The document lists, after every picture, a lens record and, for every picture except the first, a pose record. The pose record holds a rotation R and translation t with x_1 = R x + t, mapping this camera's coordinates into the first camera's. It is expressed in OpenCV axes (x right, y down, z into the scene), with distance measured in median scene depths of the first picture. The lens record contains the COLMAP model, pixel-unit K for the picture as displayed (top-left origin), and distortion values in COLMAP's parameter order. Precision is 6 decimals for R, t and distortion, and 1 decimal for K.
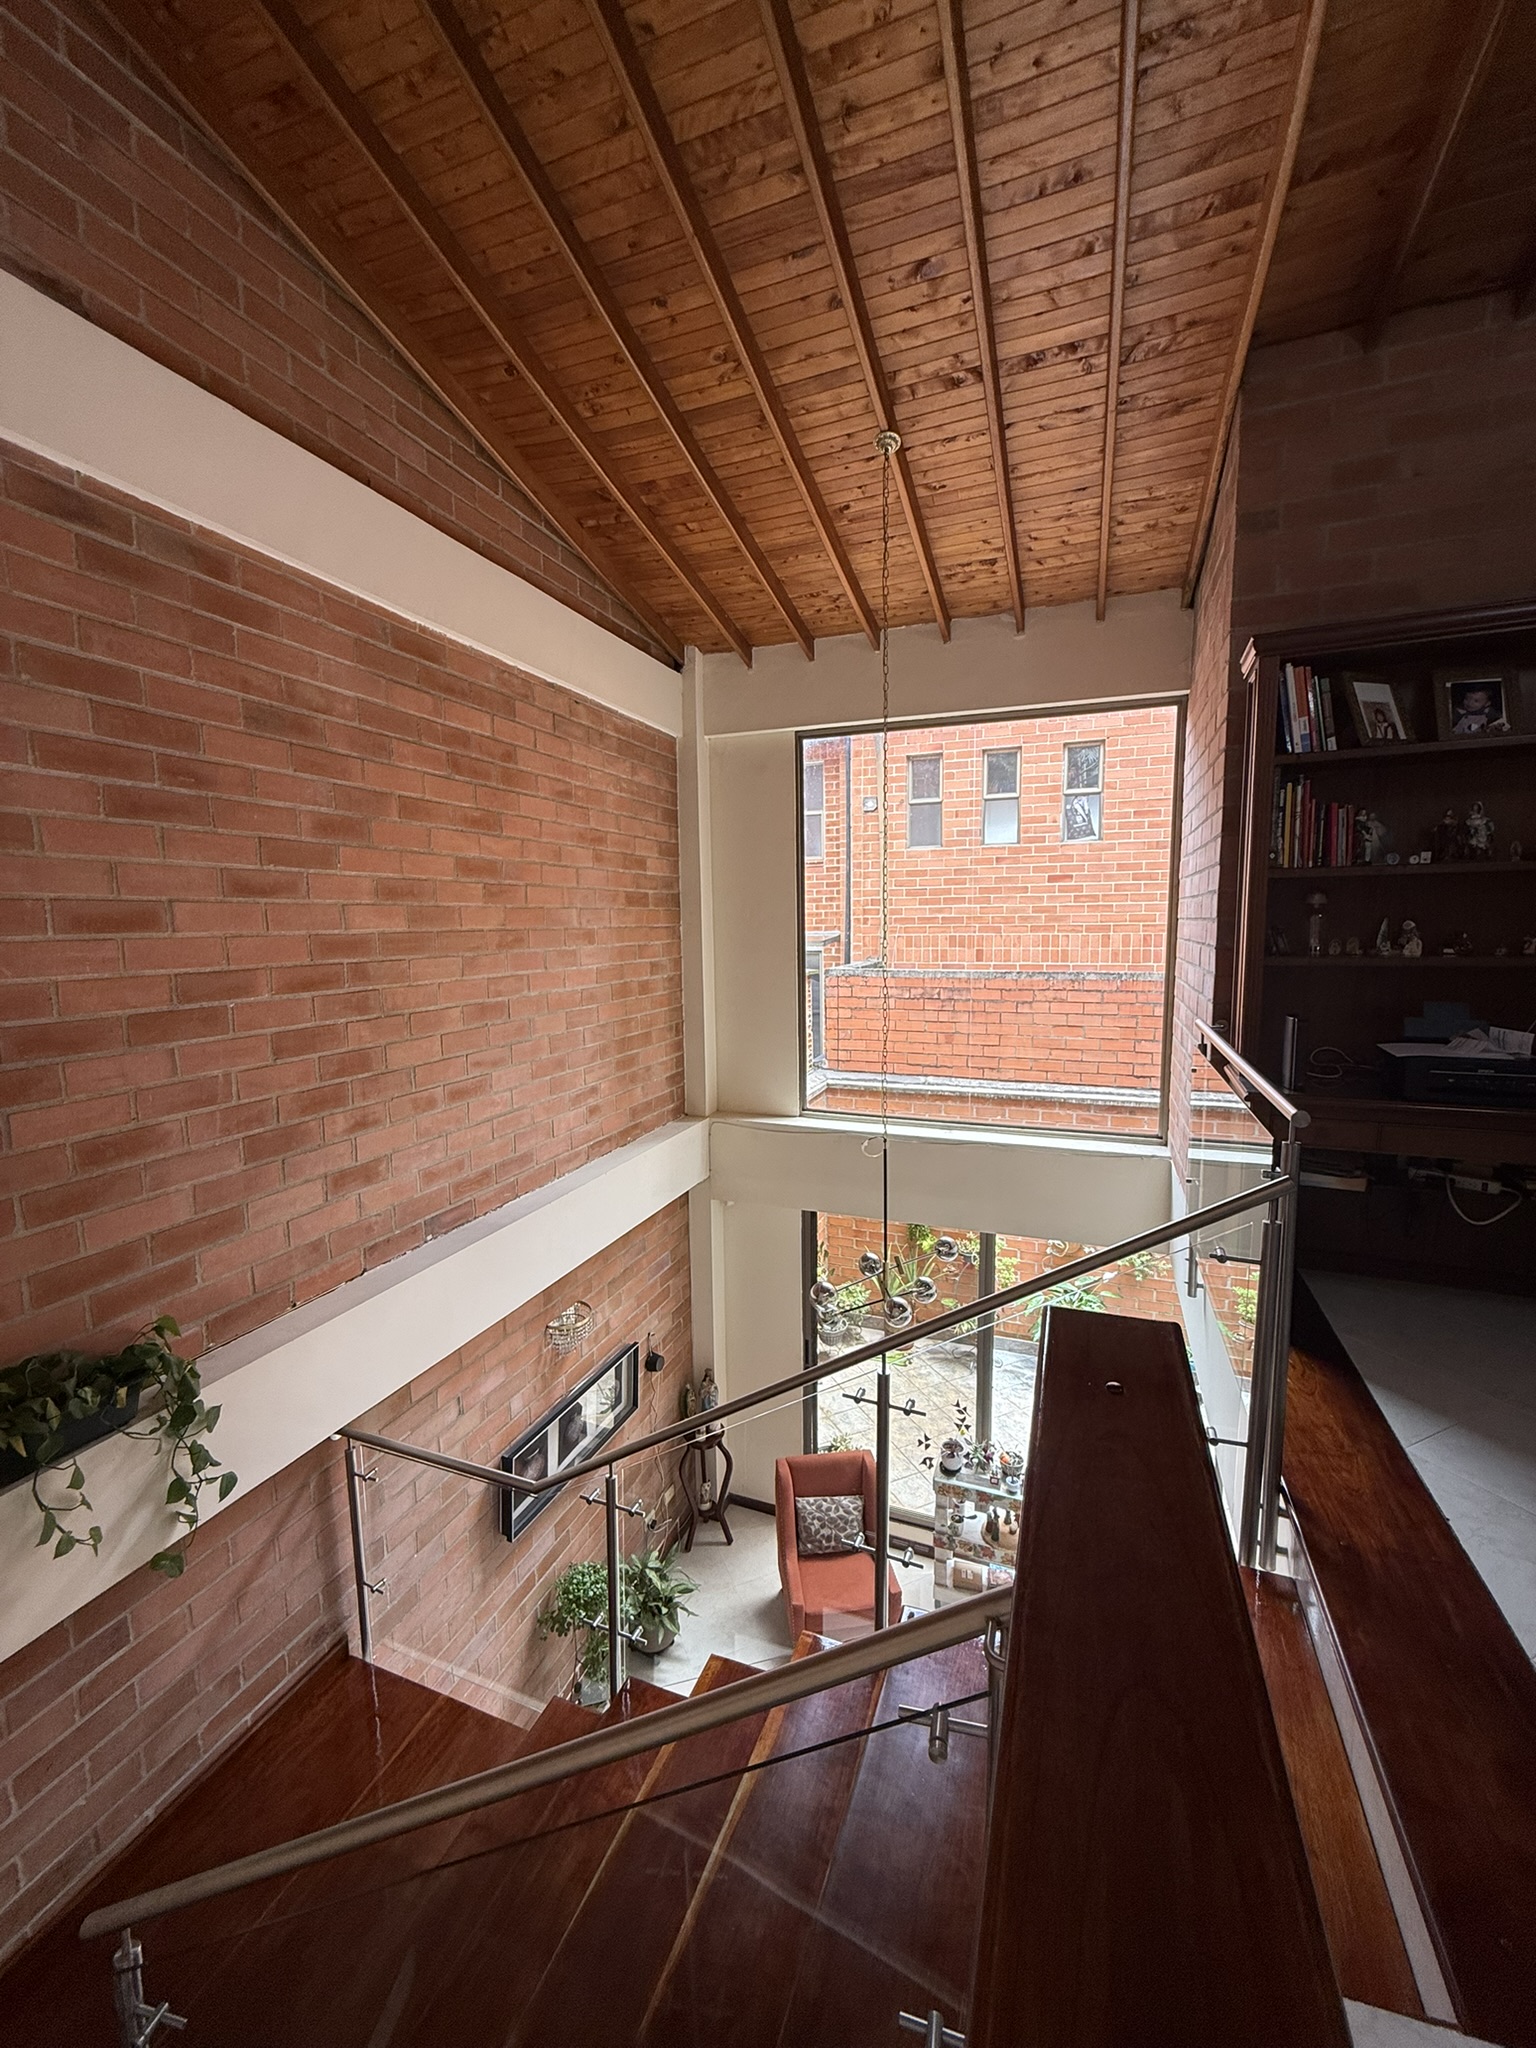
lens RADIAL K [[815.1, 0, 769.4], [0, 815.1, 1016.4], [0, 0, 1]] dist [0.001161, 0.000738]
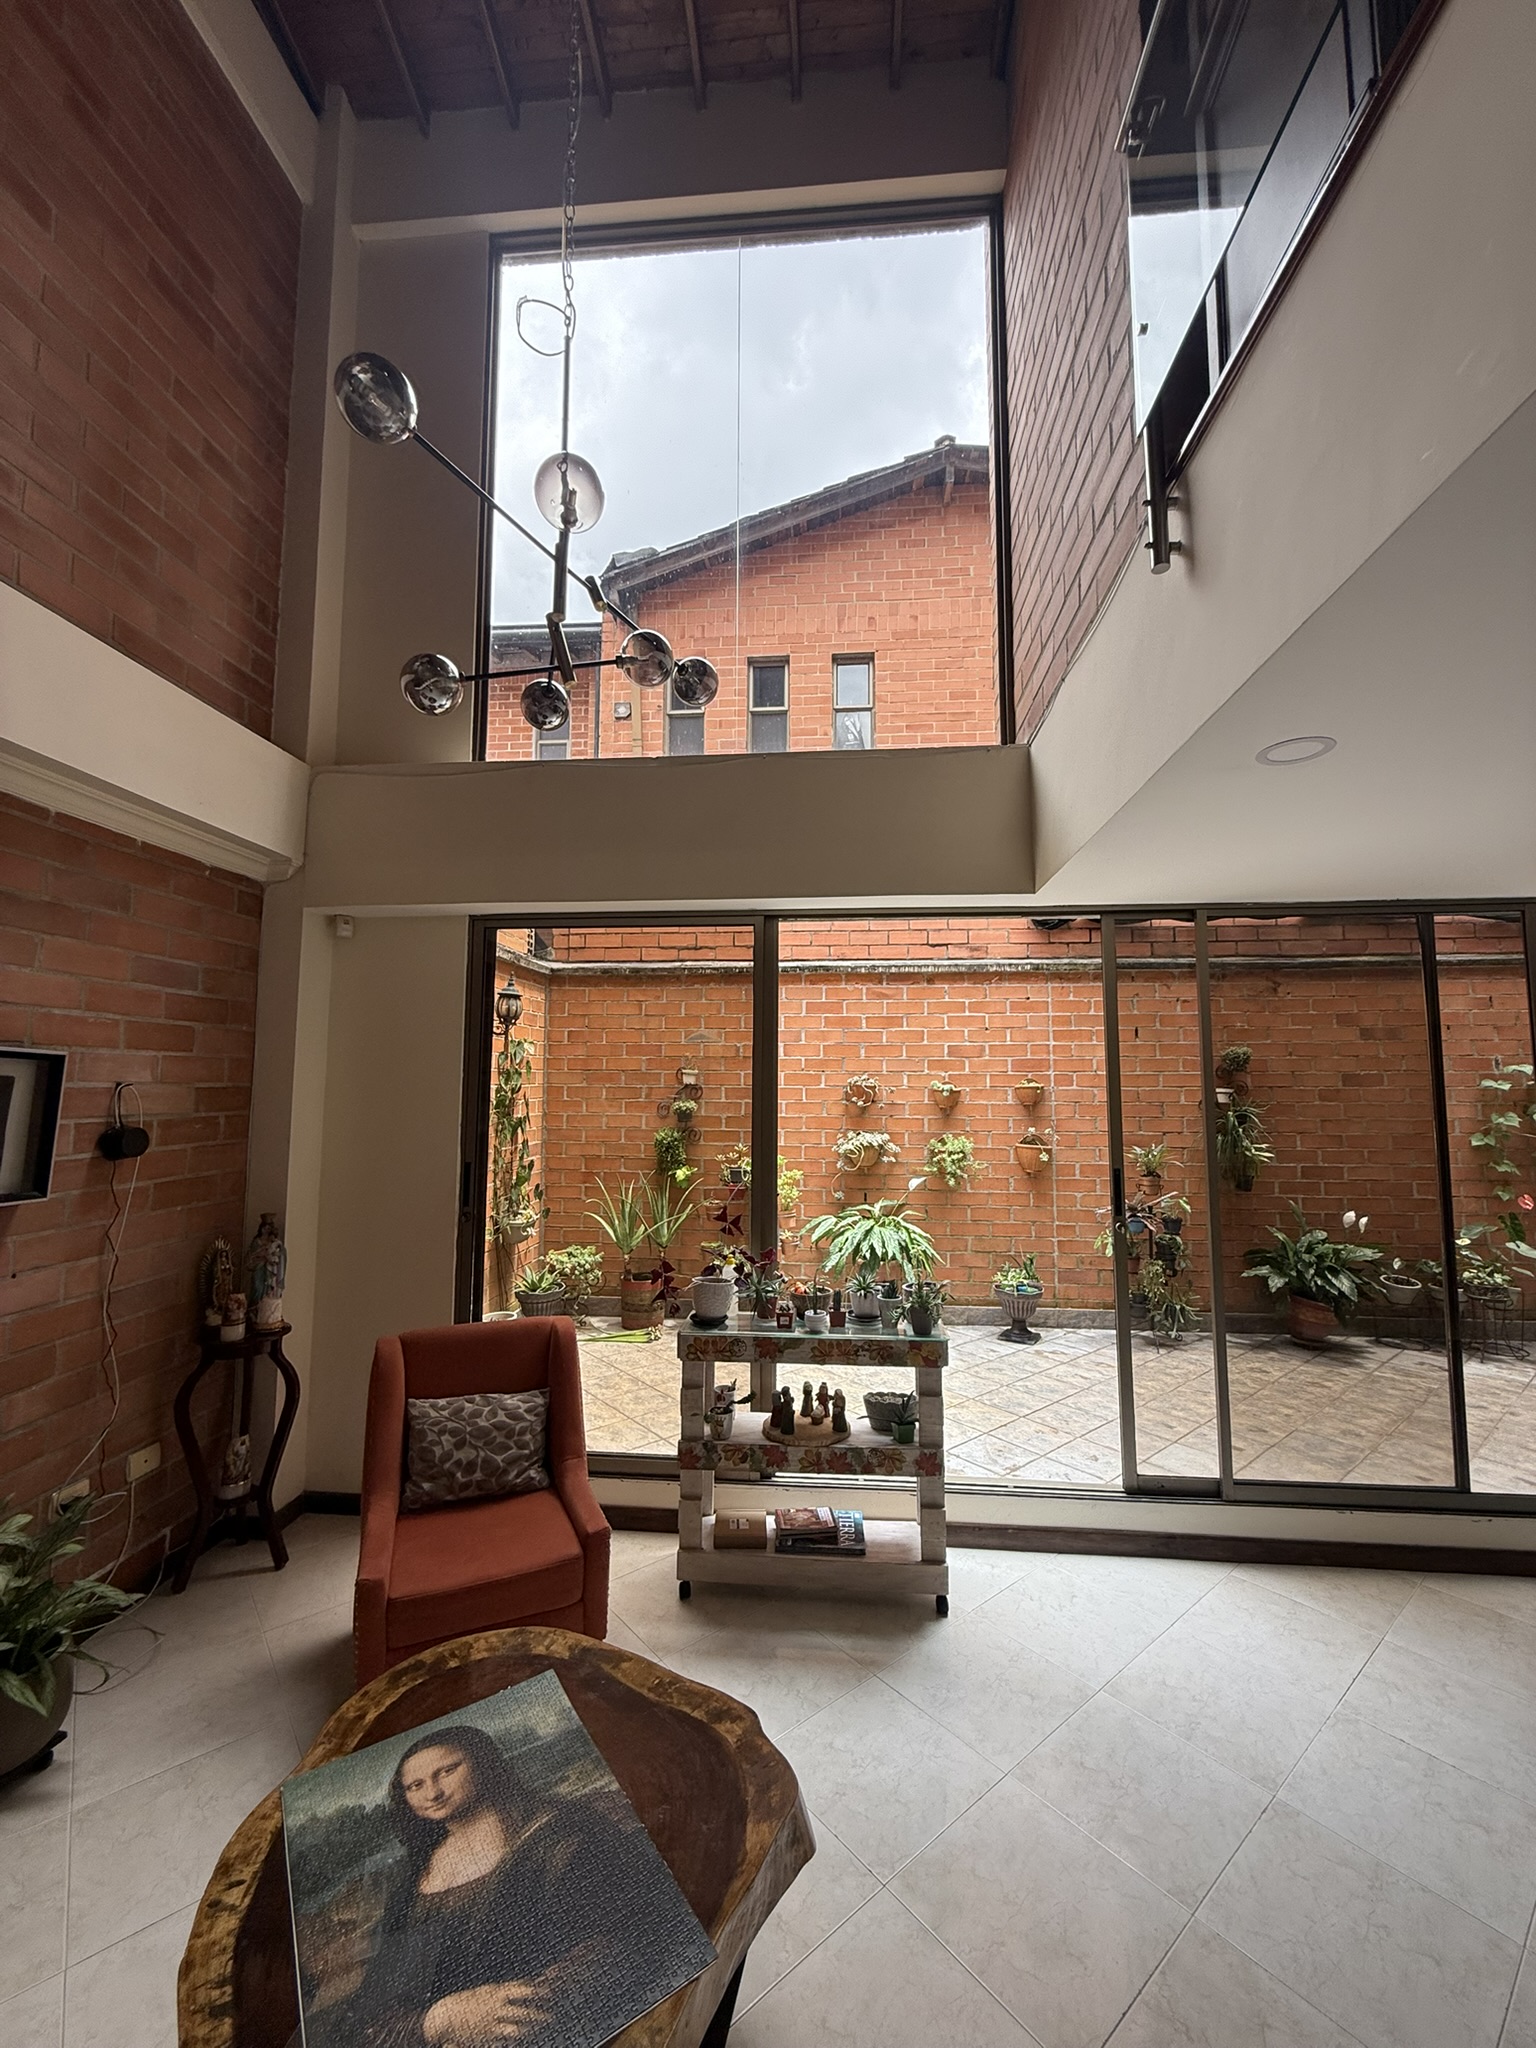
lens RADIAL K [[815.1, 0, 769.4], [0, 815.1, 1016.4], [0, 0, 1]] dist [0.001161, 0.000738]
pose [[0.960926, 0.040424, 0.273839, 0.136250], [0.016050, 0.979478, -0.200910, 0.637275], [-0.276341, 0.197455, 0.940557, 0.571711]]
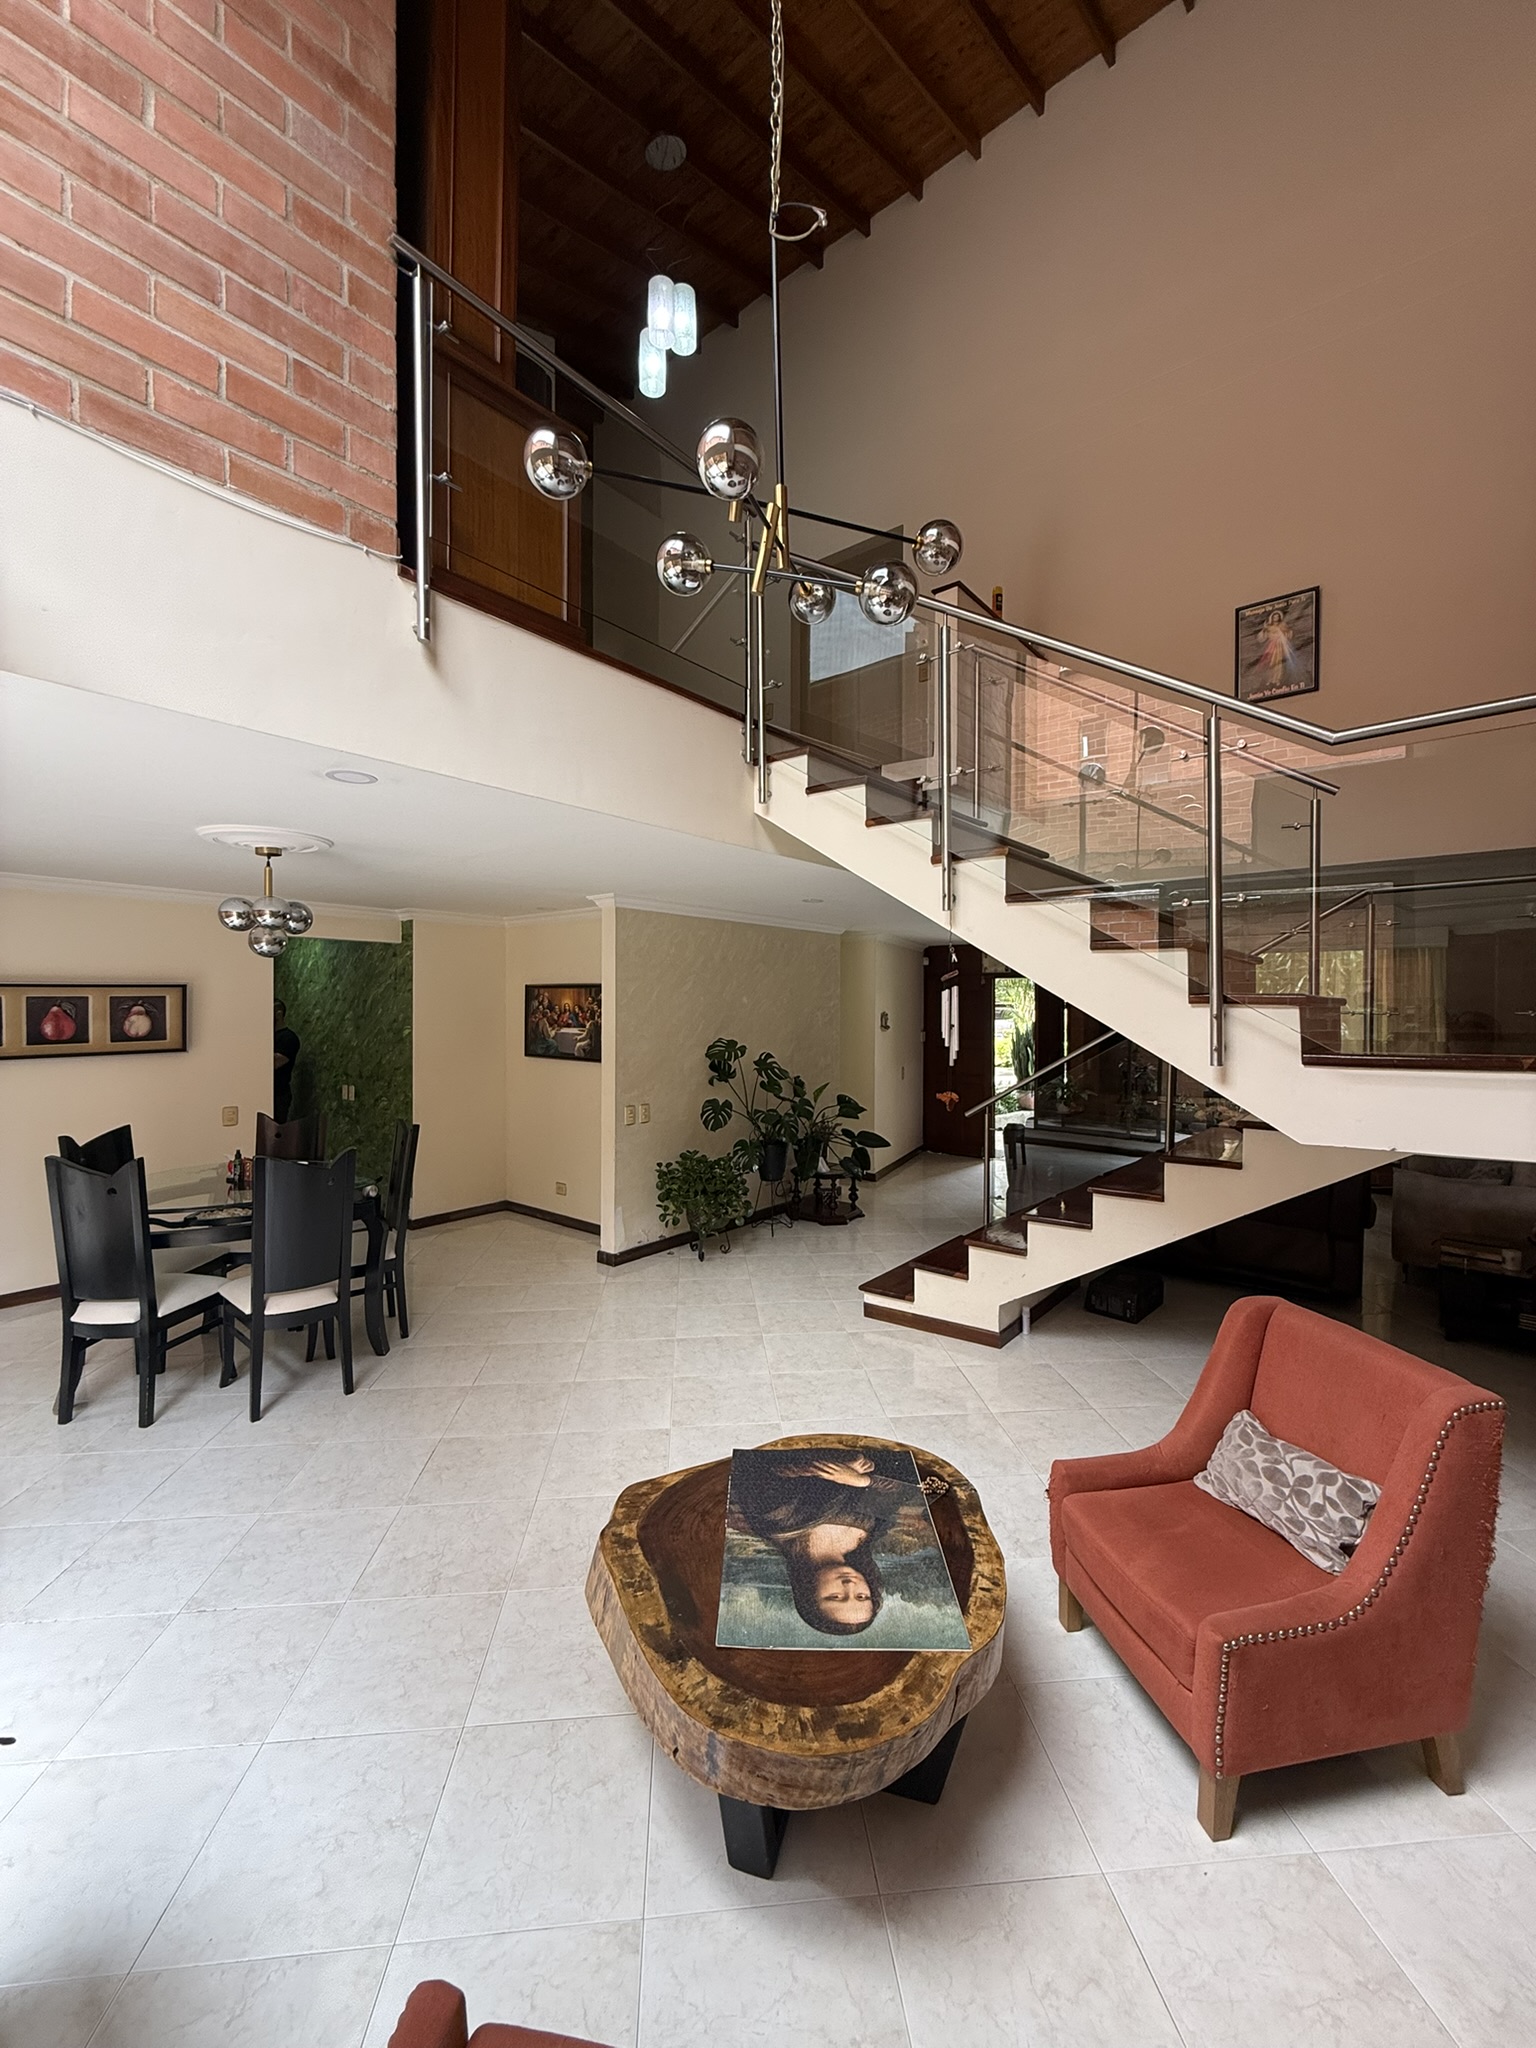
lens RADIAL K [[815.1, 0, 769.4], [0, 815.1, 1016.4], [0, 0, 1]] dist [0.001161, 0.000738]
pose [[-0.950281, 0.006885, 0.311316, 0.002058], [0.044378, 0.992545, 0.113514, 0.537786], [-0.308214, 0.121686, -0.943502, 1.451913]]
